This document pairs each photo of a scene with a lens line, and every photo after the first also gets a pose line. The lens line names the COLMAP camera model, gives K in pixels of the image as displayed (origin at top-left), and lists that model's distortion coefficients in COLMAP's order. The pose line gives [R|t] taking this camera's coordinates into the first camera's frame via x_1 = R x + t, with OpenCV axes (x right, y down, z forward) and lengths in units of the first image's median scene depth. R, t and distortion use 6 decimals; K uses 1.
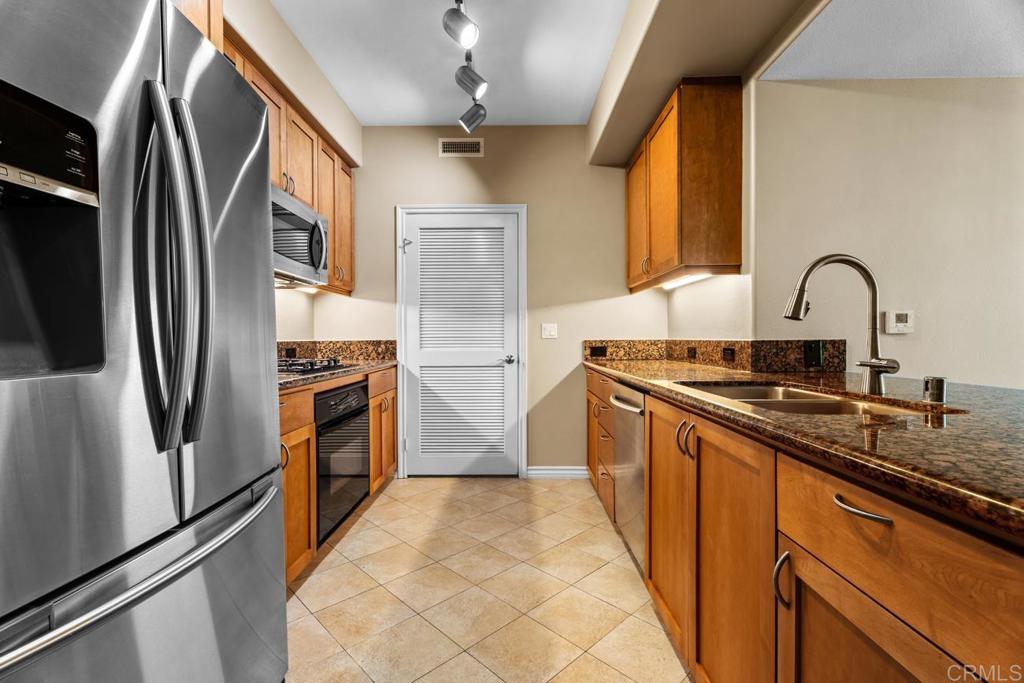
lens RADIAL K [[454.7, 0, 512.0], [0, 454.7, 342.8], [0, 0, 1]] dist [0.001572, -0.000325]
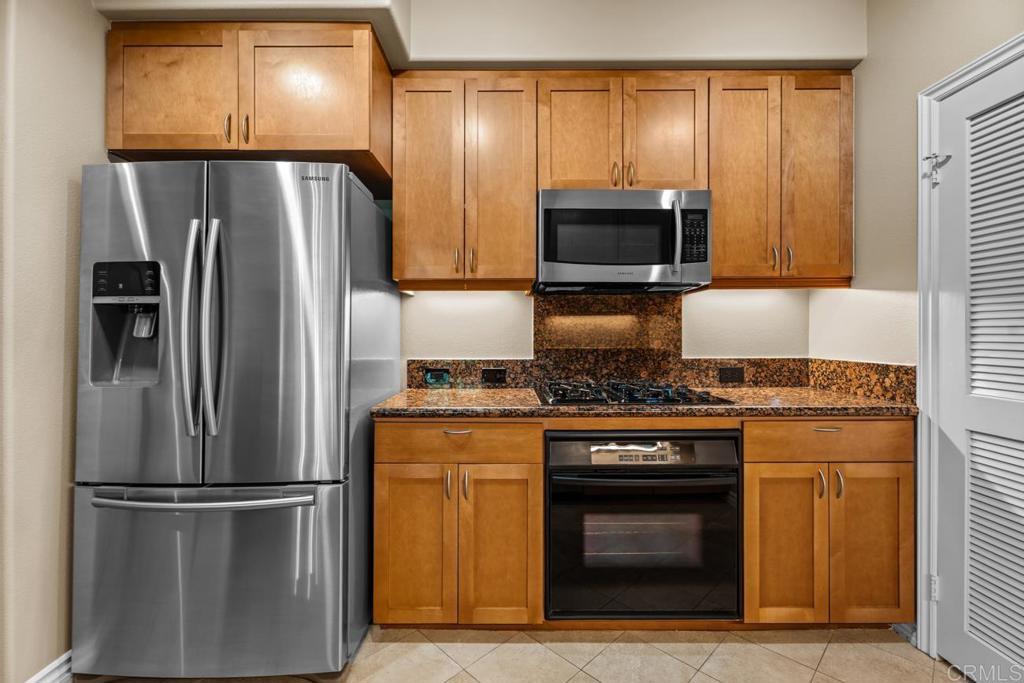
lens RADIAL K [[454.7, 0, 511.1], [0, 454.7, 332.3], [0, 0, 1]] dist [0.001572, -0.000325]
pose [[0.007170, 0.001901, -0.999972, 0.239010], [-0.008153, 0.999965, 0.001843, -0.040610], [0.999941, 0.008139, 0.007185, 0.555031]]
